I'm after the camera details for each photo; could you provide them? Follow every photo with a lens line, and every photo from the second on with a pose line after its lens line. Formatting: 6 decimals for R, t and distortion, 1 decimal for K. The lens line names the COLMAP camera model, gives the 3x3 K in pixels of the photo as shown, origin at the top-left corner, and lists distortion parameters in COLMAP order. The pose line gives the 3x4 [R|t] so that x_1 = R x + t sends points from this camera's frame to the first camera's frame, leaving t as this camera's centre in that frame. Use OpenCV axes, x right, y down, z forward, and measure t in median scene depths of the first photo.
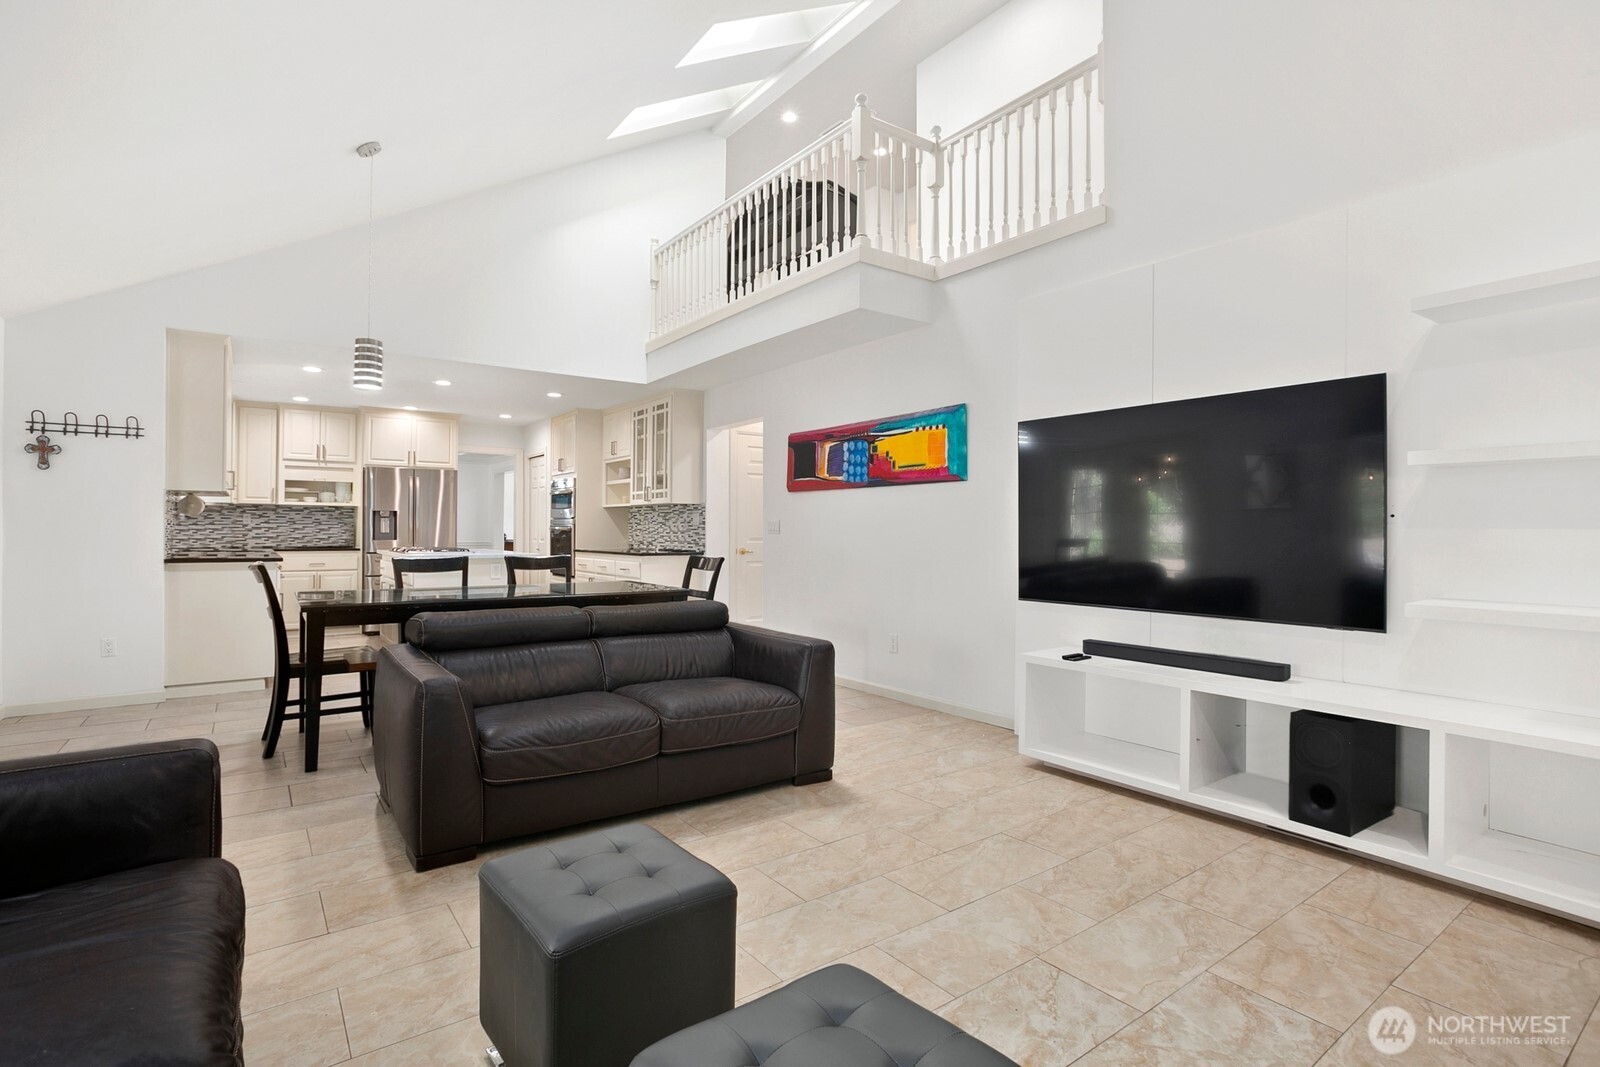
lens RADIAL K [[759.2, 0, 797.4], [0, 759.2, 526.3], [0, 0, 1]] dist [-0.050845, 0.004938]
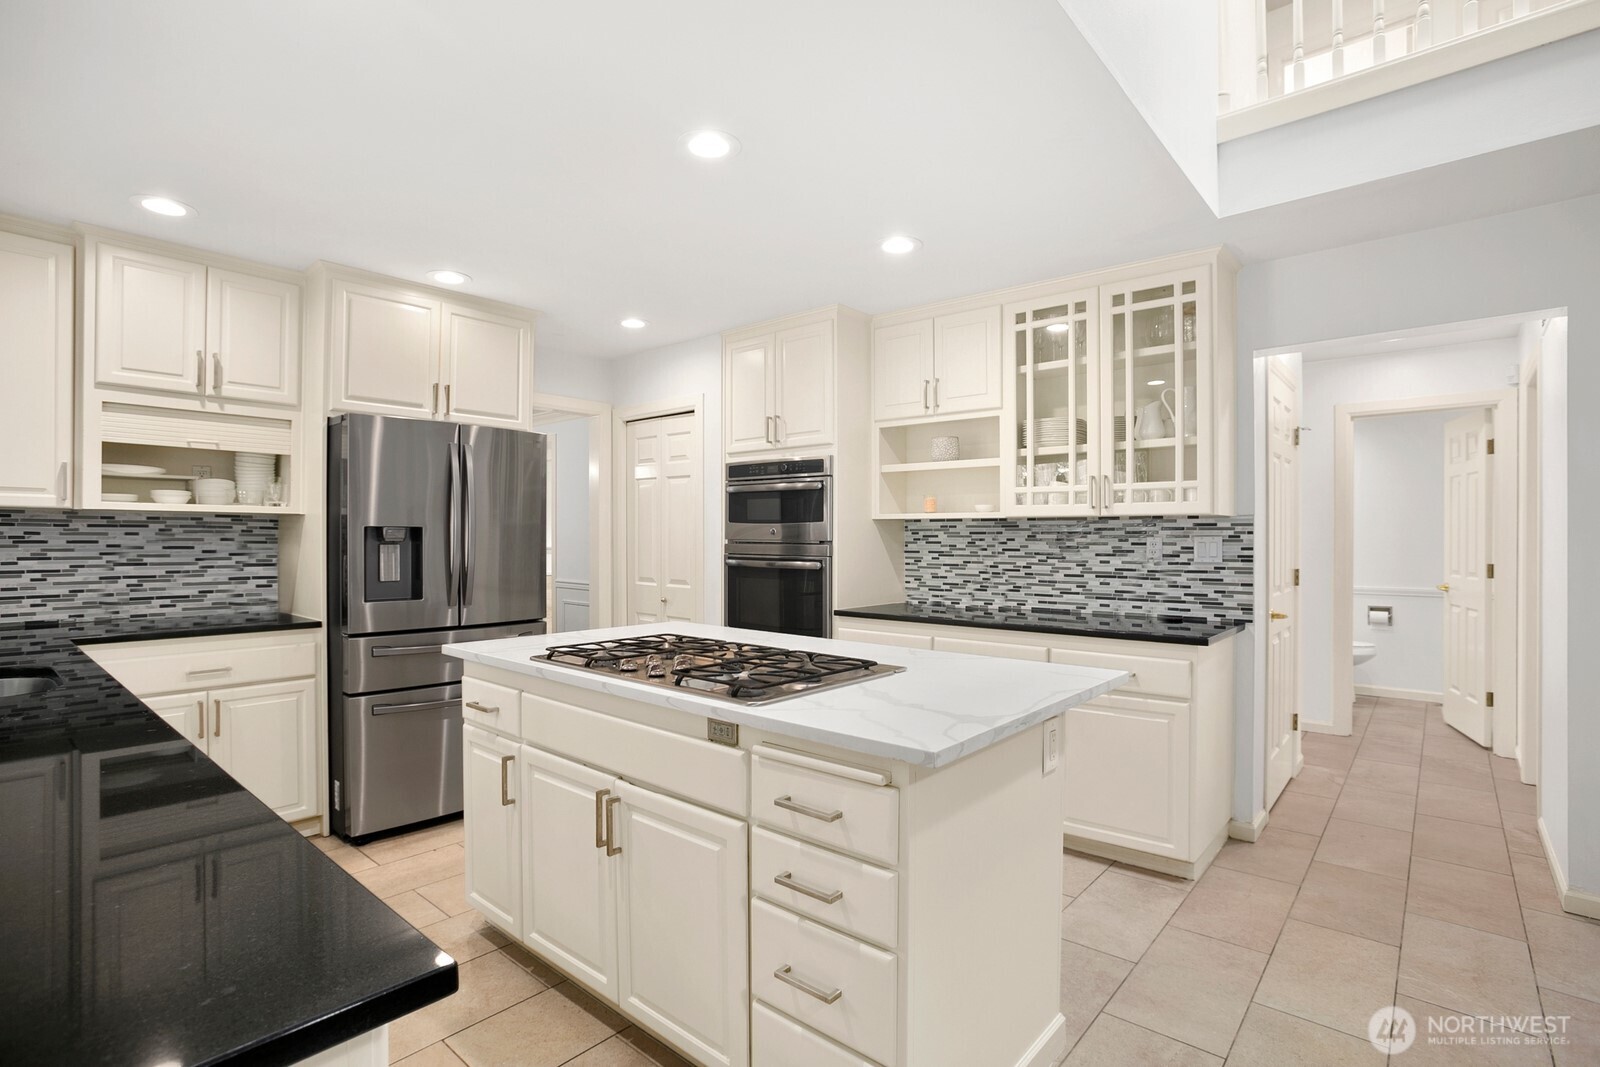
lens RADIAL K [[759.2, 0, 806.0], [0, 759.2, 536.8], [0, 0, 1]] dist [-0.050845, 0.004938]
pose [[0.972339, -0.001010, 0.233572, -0.480028], [-0.000456, 0.999981, 0.006224, -0.020046], [-0.233574, -0.006159, 0.972320, 0.628049]]
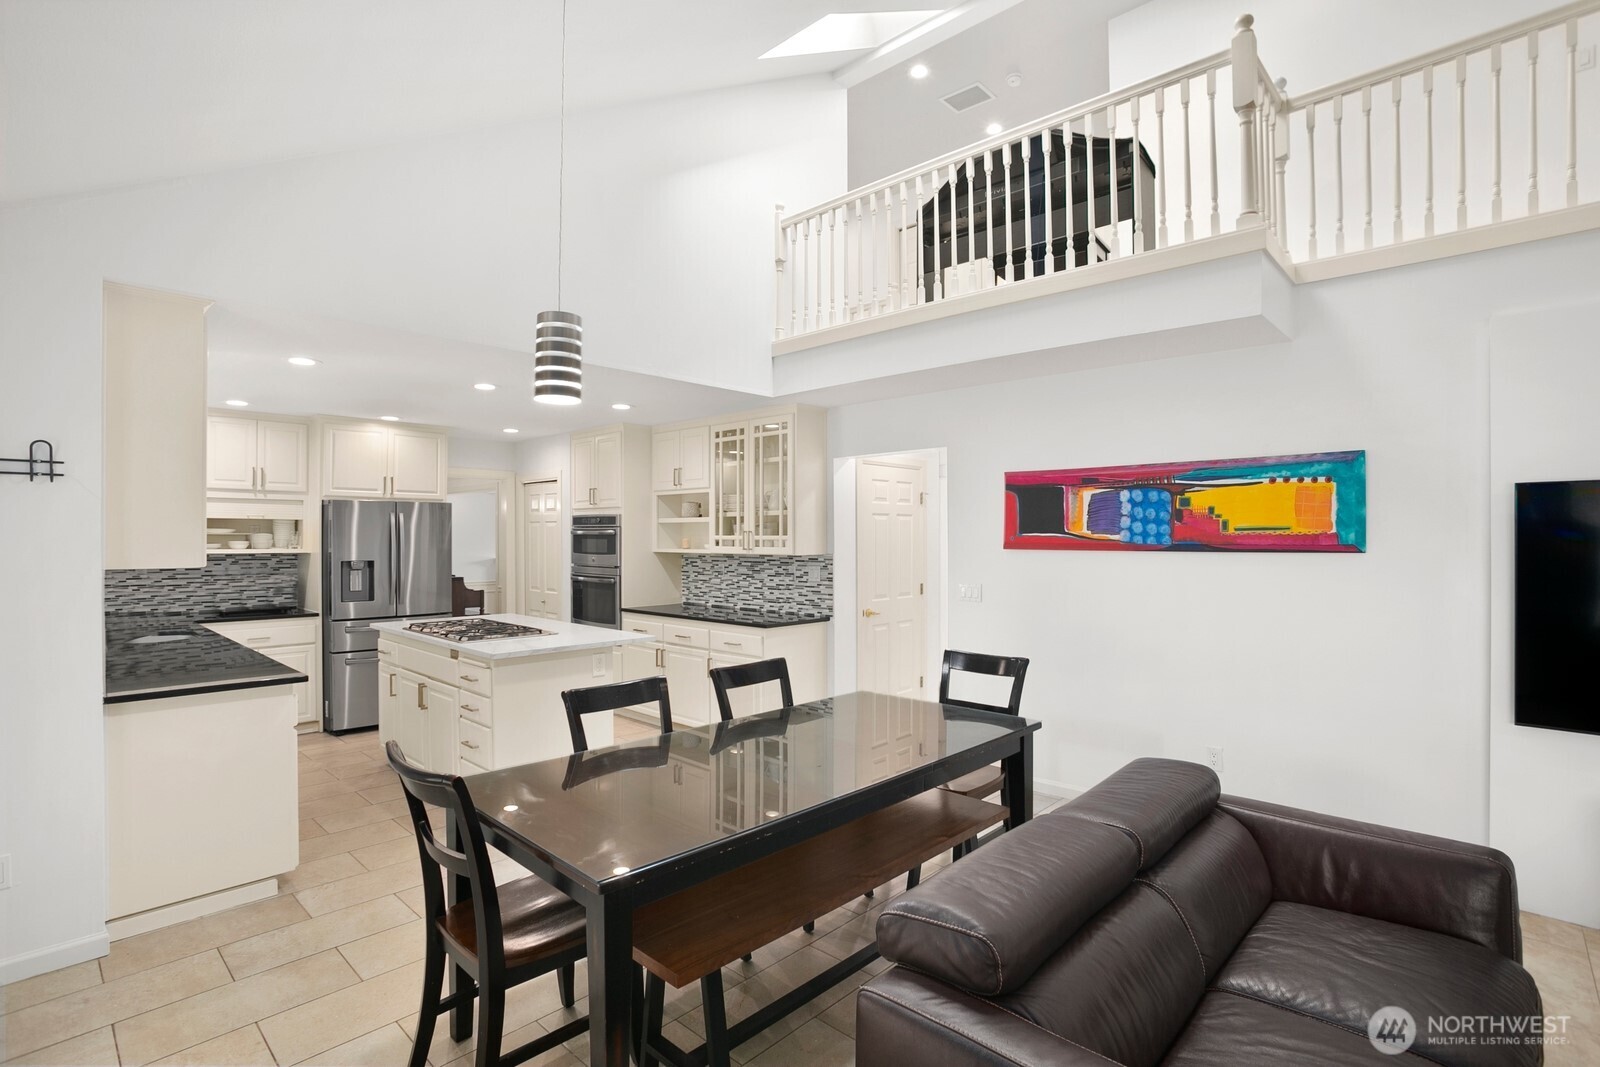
lens RADIAL K [[759.2, 0, 795.4], [0, 759.2, 535.1], [0, 0, 1]] dist [-0.050845, 0.004938]
pose [[0.983157, -0.002281, 0.182751, -0.298828], [0.001953, 0.999996, 0.001973, -0.051240], [-0.182755, -0.001583, 0.983157, 0.243478]]
